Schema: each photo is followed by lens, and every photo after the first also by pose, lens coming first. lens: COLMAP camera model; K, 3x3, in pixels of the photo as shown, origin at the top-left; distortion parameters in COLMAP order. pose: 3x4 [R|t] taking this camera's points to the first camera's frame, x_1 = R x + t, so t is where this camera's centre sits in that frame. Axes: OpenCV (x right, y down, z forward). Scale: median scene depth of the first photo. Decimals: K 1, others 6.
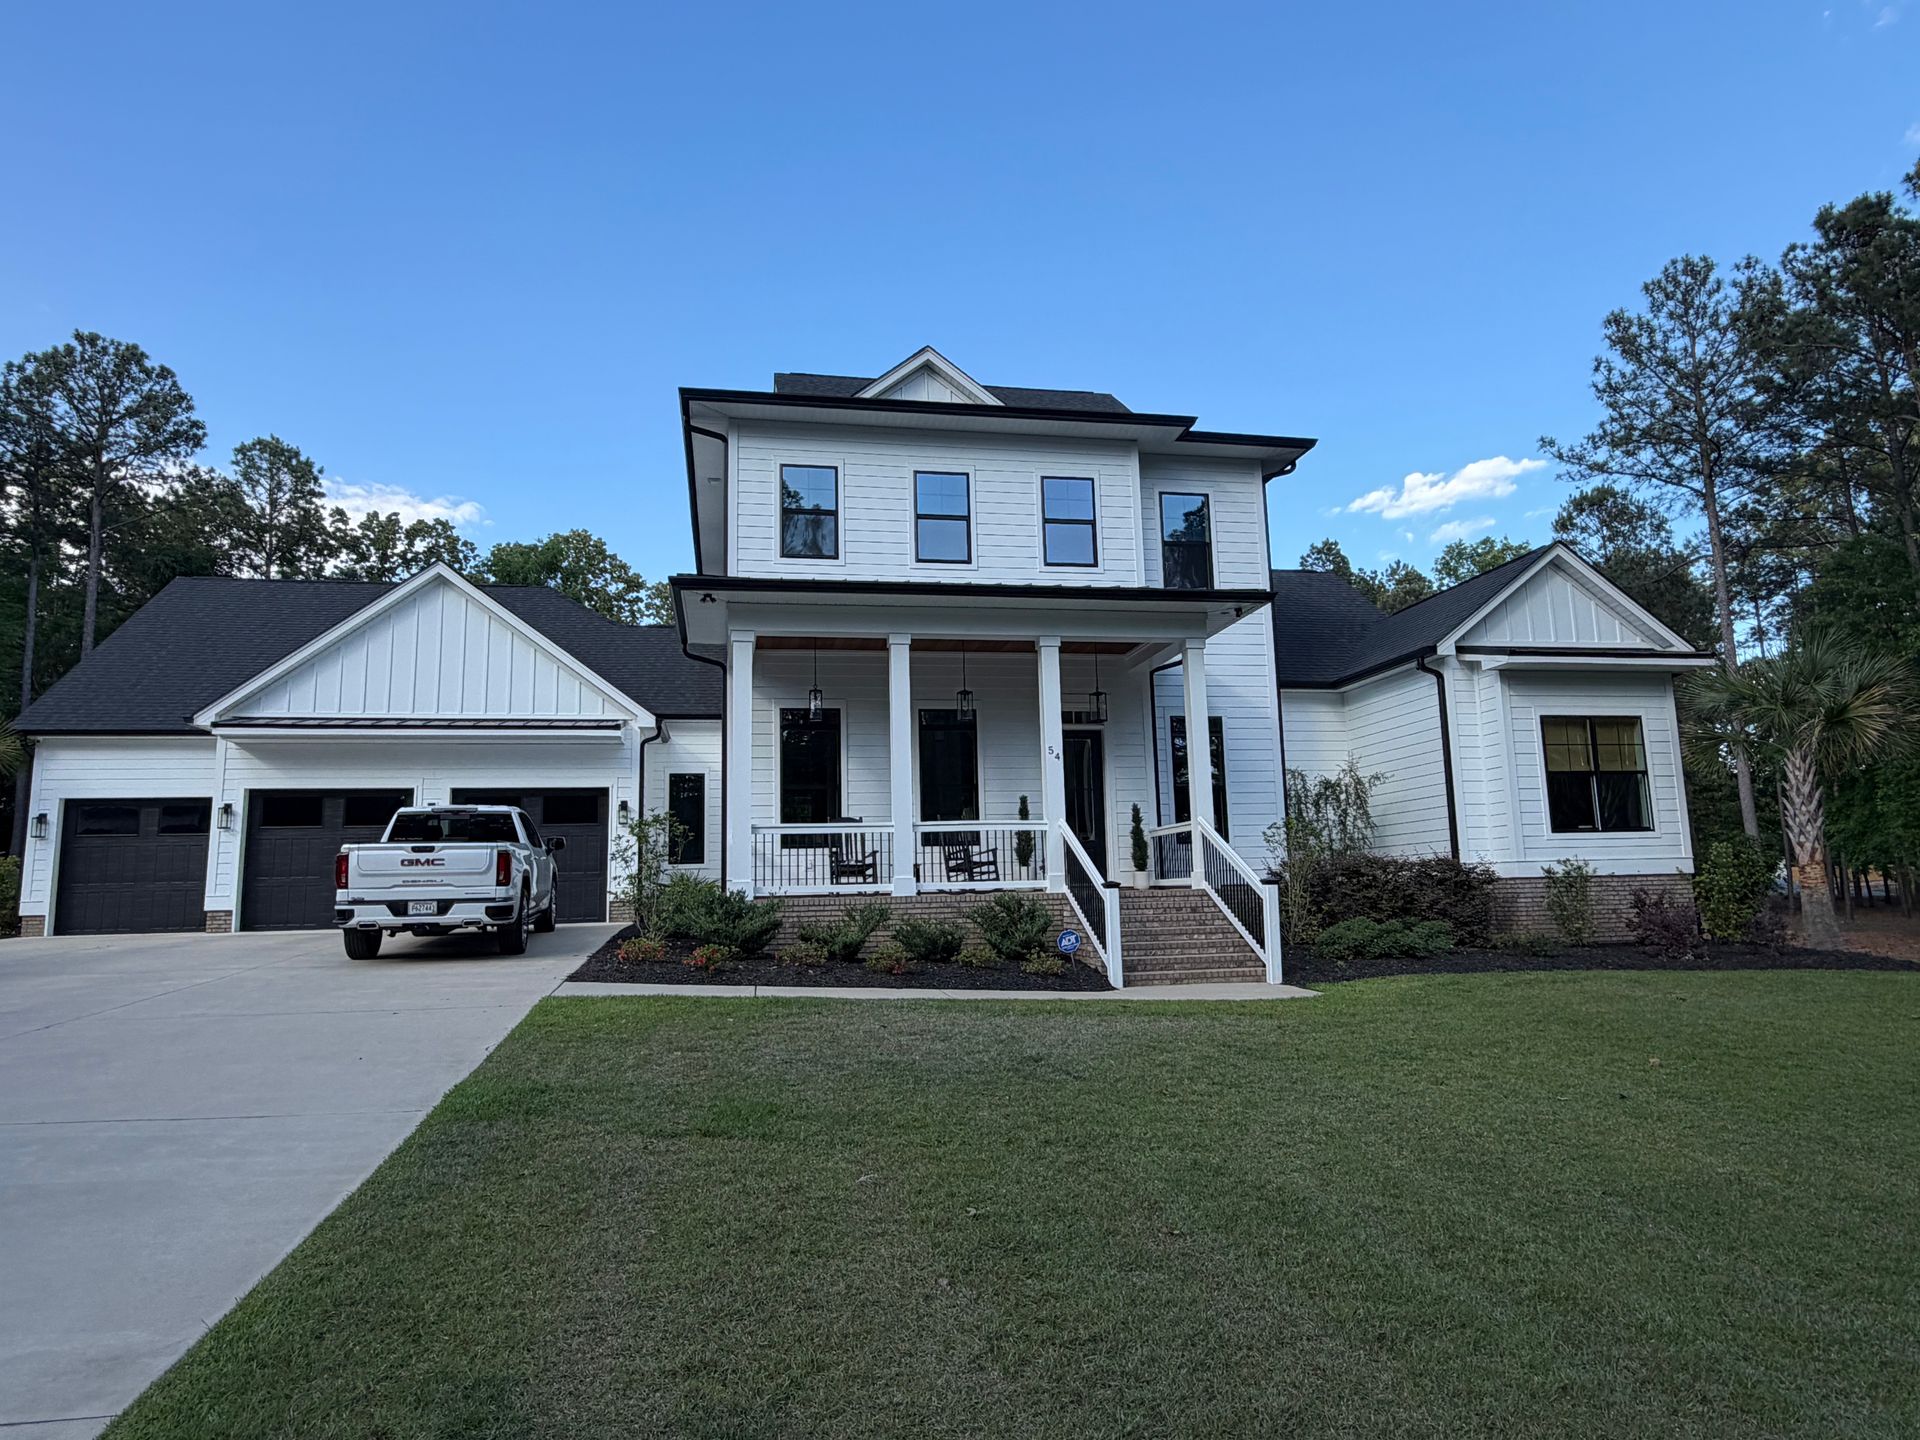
lens RADIAL K [[1177.9, 0, 960.0], [0, 1177.9, 720.0], [0, 0, 1]] dist [0.001078, 0.000340]
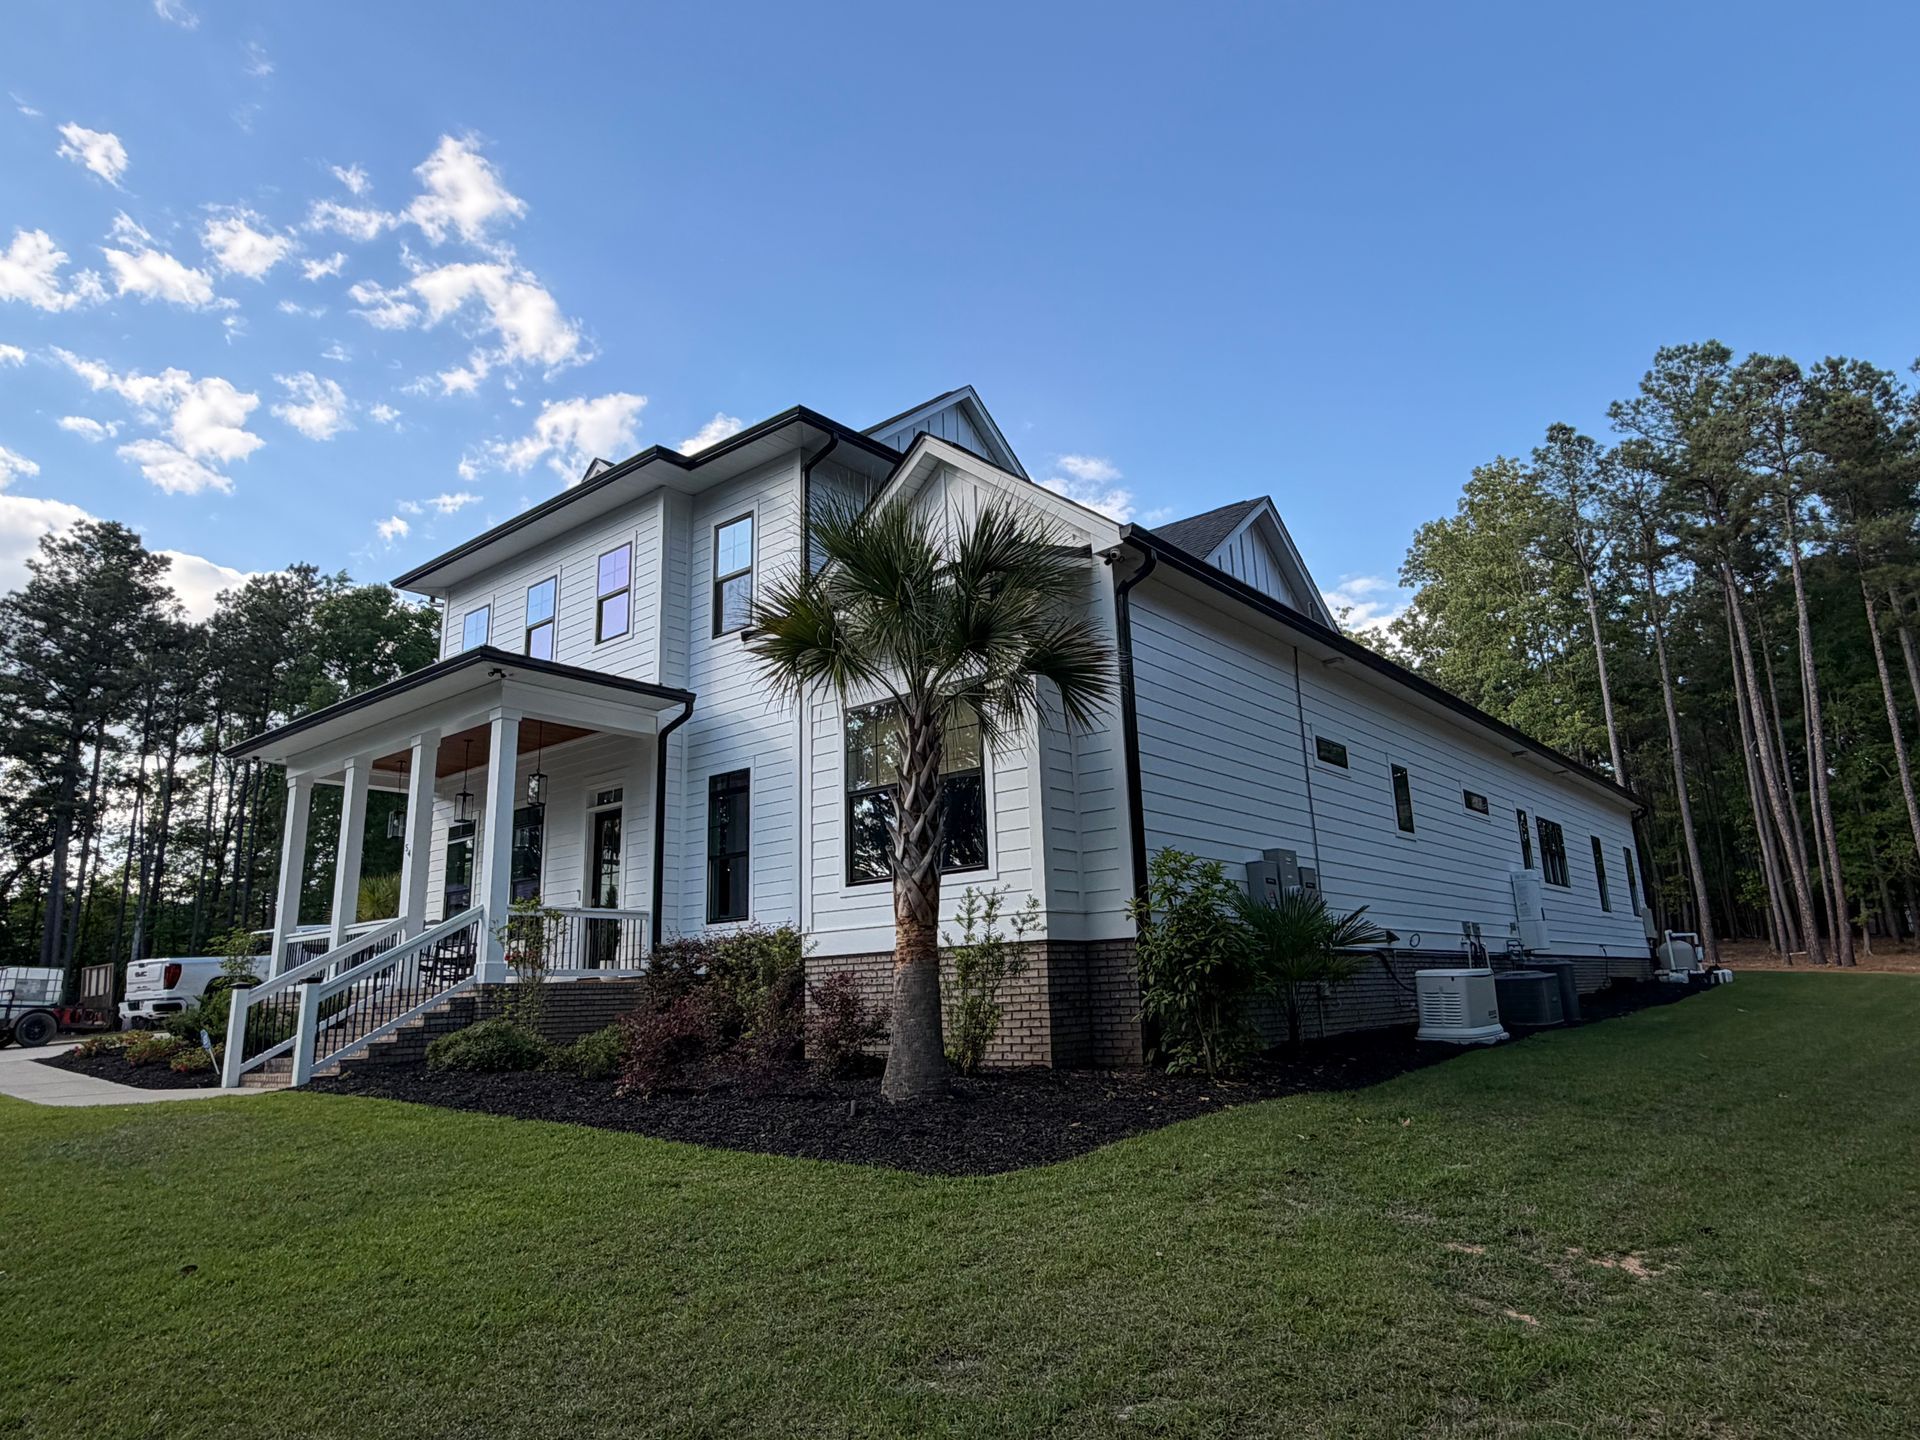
lens RADIAL K [[1177.9, 0, 960.0], [0, 1177.9, 720.0], [0, 0, 1]] dist [0.001078, 0.000340]
pose [[0.638894, -0.166483, -0.751064, 0.982932], [0.145422, 0.984837, -0.094599, 0.066629], [0.755425, -0.048783, 0.653417, 0.572859]]
